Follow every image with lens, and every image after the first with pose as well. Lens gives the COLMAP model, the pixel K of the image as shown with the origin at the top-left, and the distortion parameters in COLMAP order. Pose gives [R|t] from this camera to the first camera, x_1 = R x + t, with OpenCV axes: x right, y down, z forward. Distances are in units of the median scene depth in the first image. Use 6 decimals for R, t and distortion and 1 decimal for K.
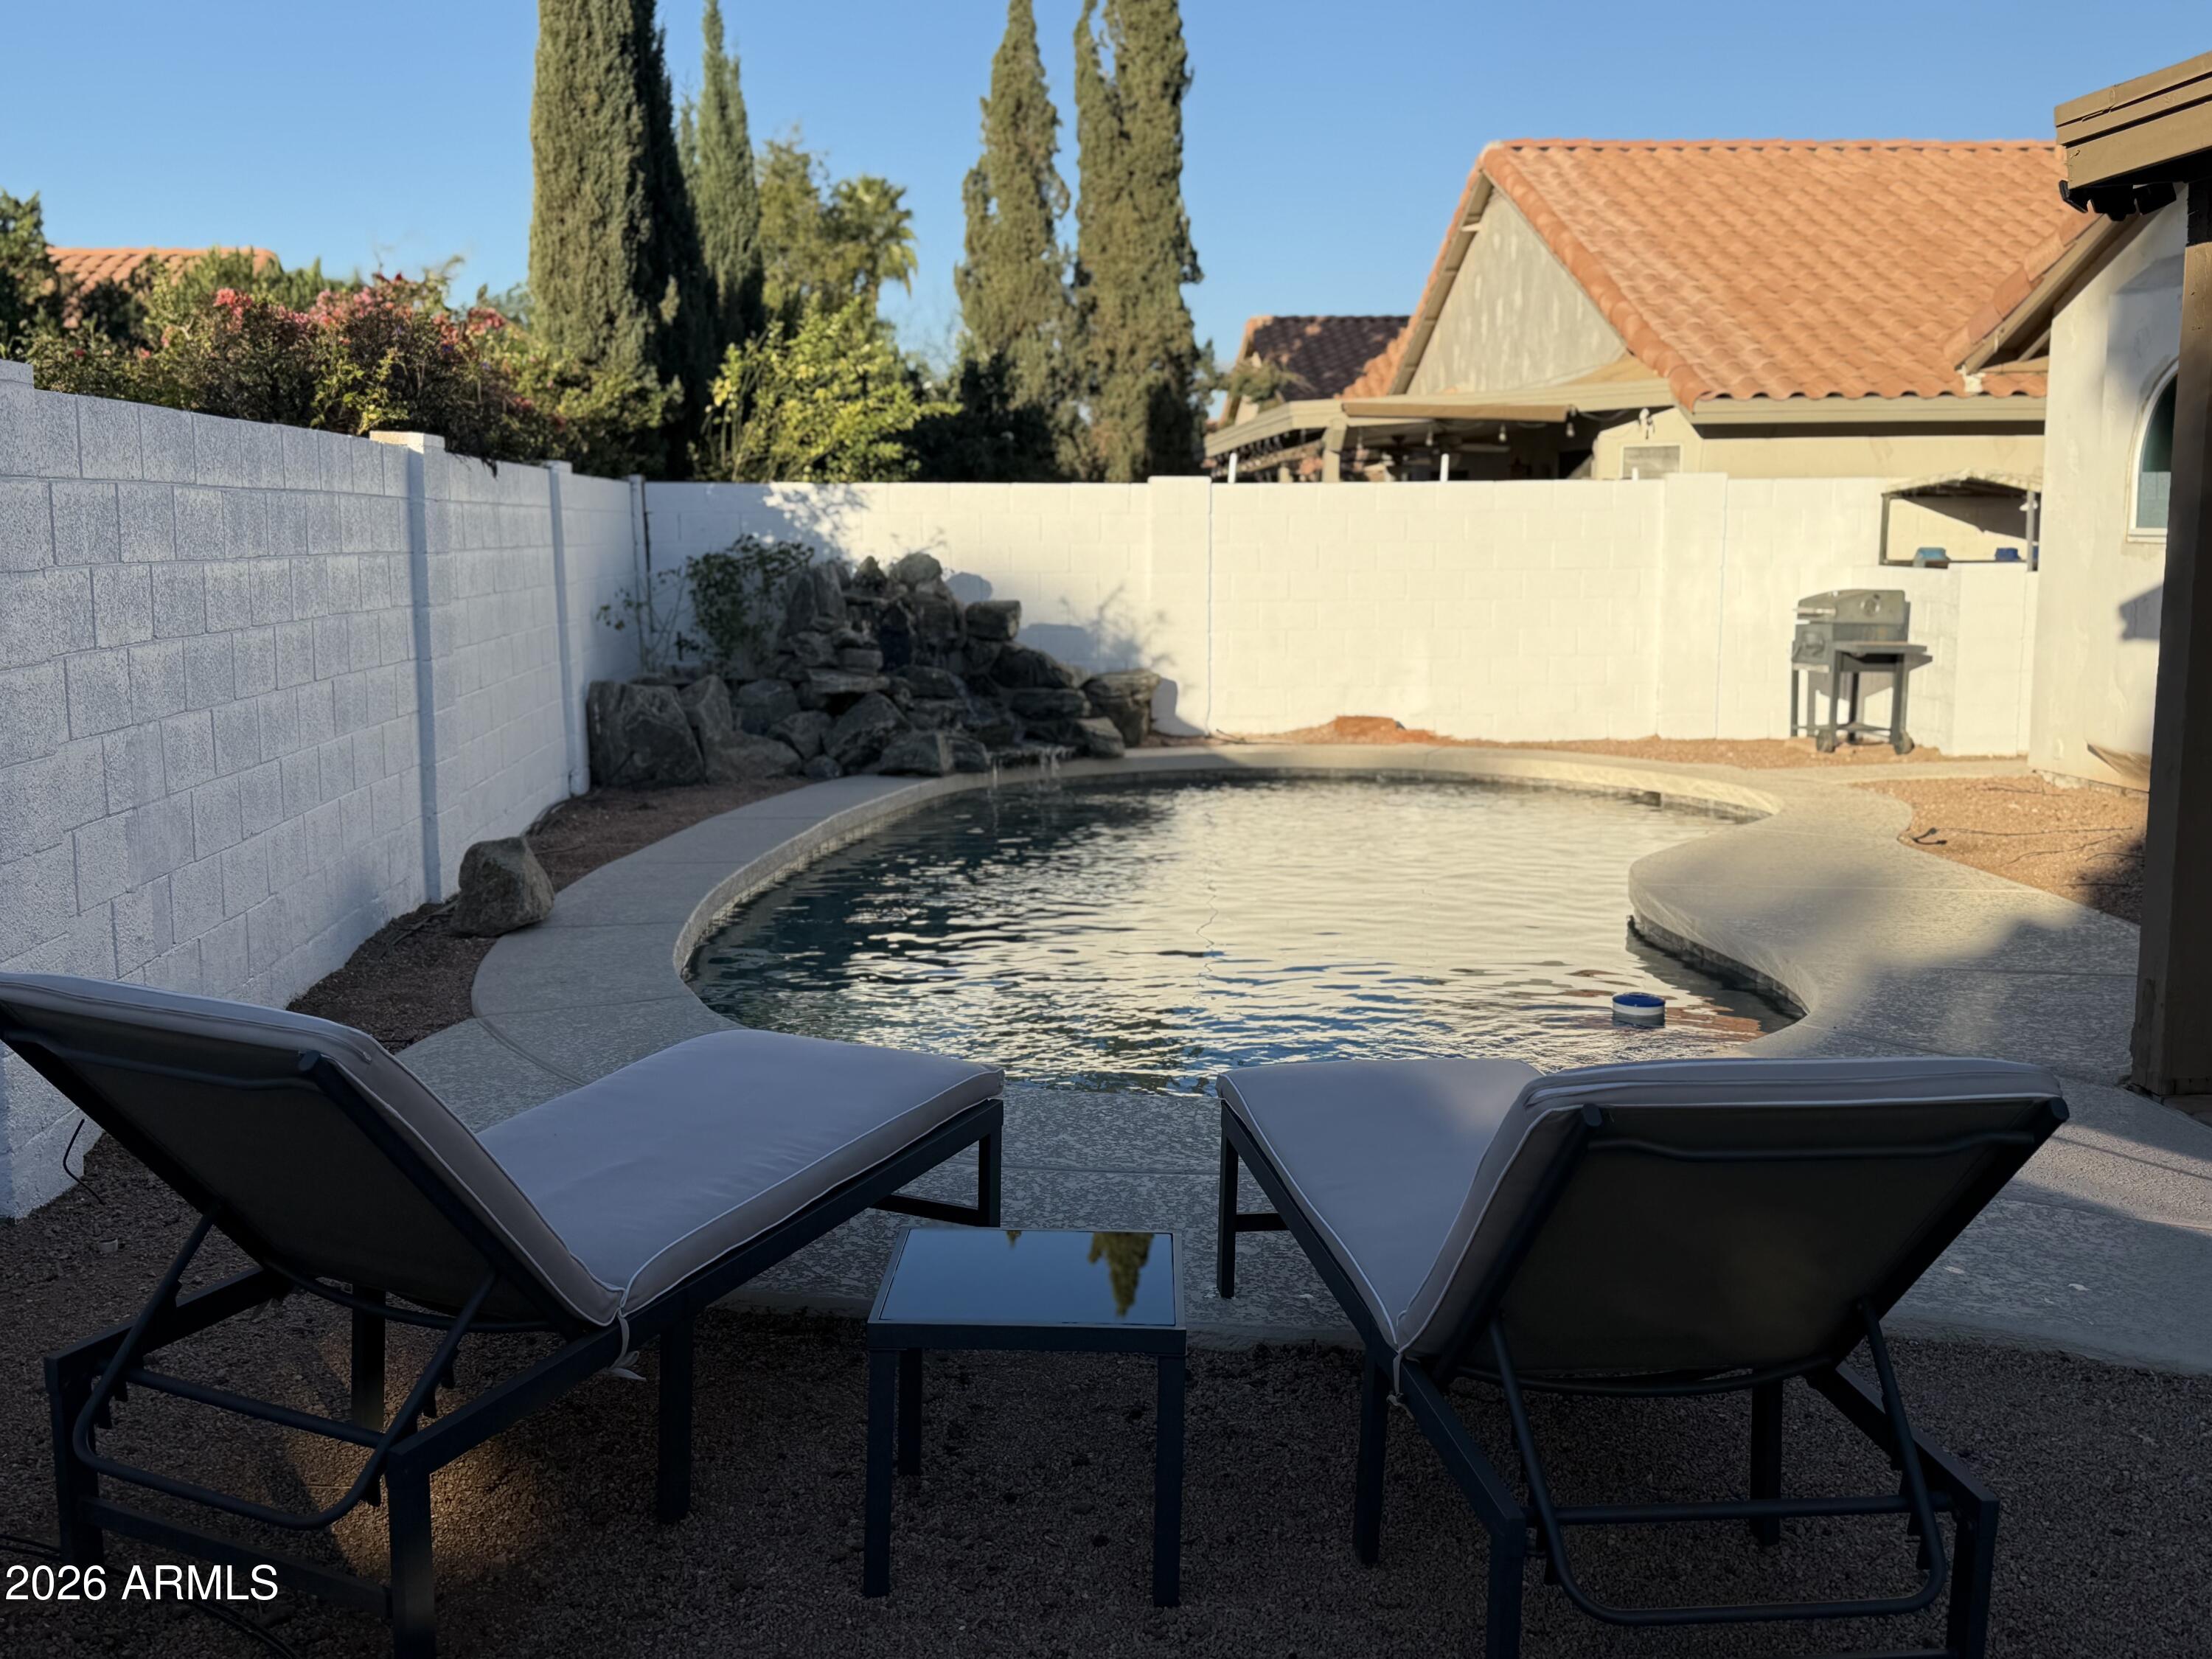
lens RADIAL K [[2252.4, 0, 1106.0], [0, 2252.4, 829.5], [0, 0, 1]] dist [0.108923, -0.015646]
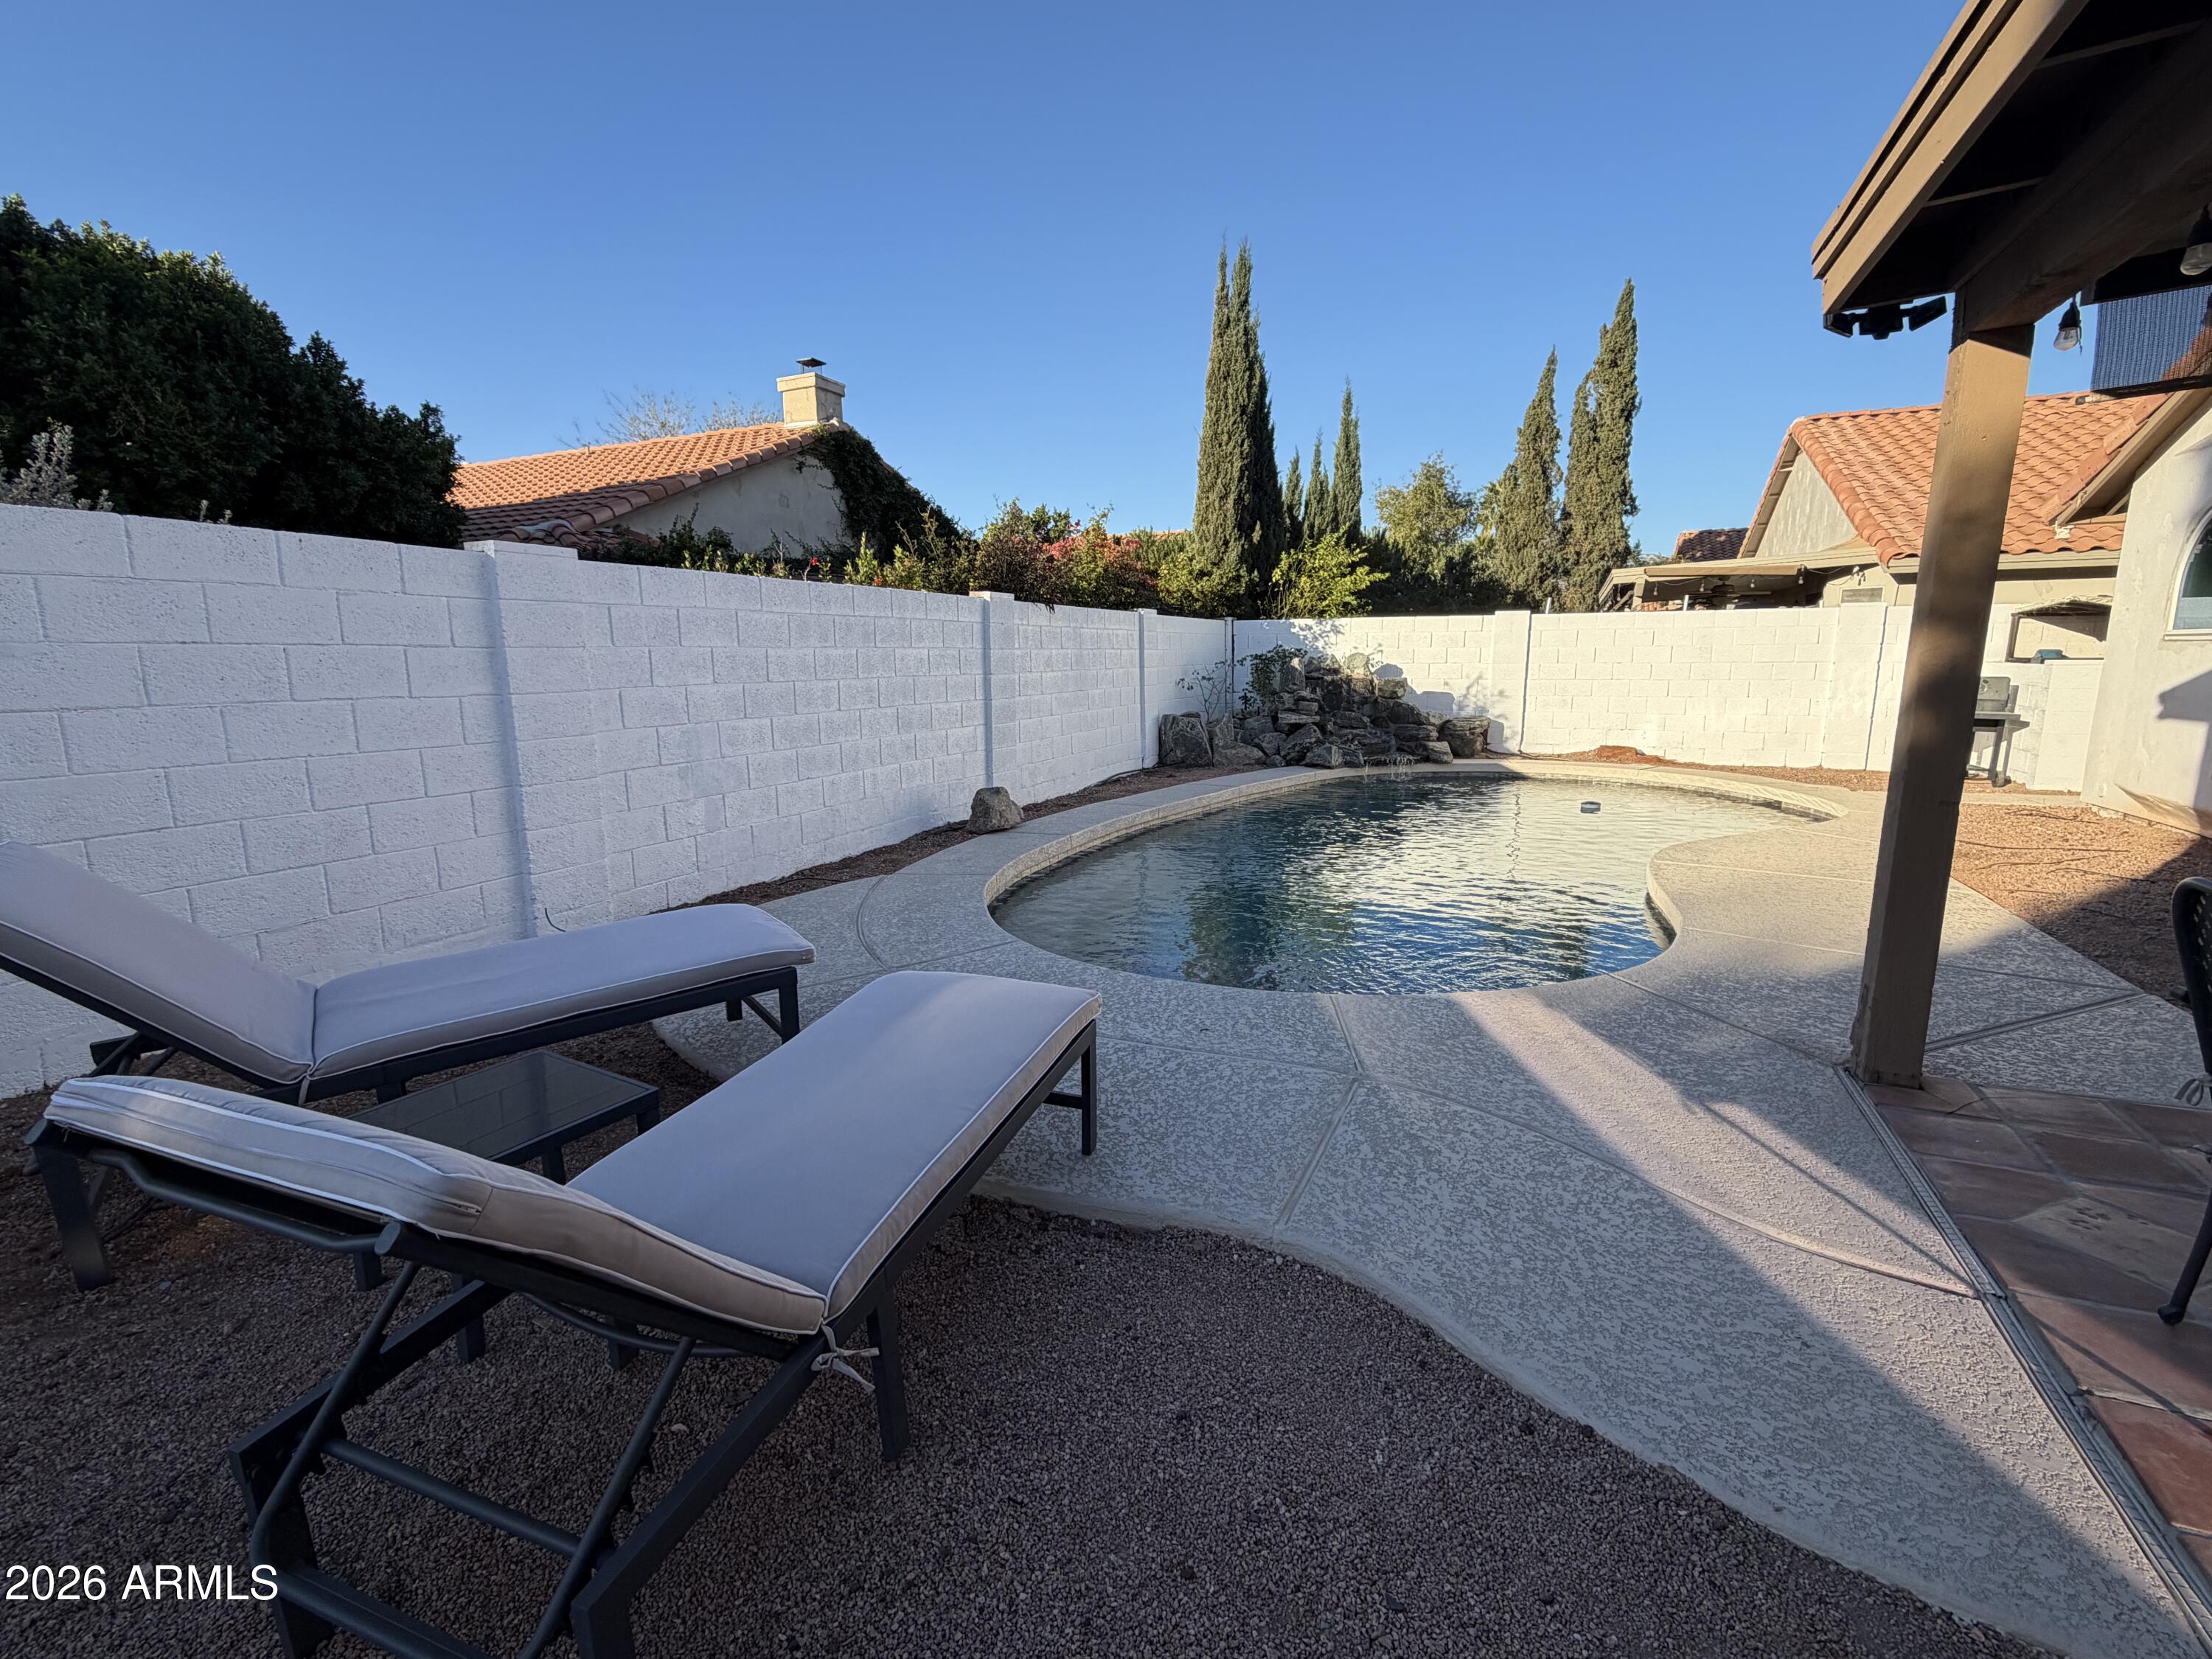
lens RADIAL K [[980.7, 0, 1106.0], [0, 980.7, 829.5], [0, 0, 1]] dist [0.001297, -0.000052]
pose [[0.879620, 0.080243, -0.468859, 0.129713], [-0.057461, 0.996375, 0.062725, -0.011136], [0.472193, -0.028233, 0.881043, 0.141898]]
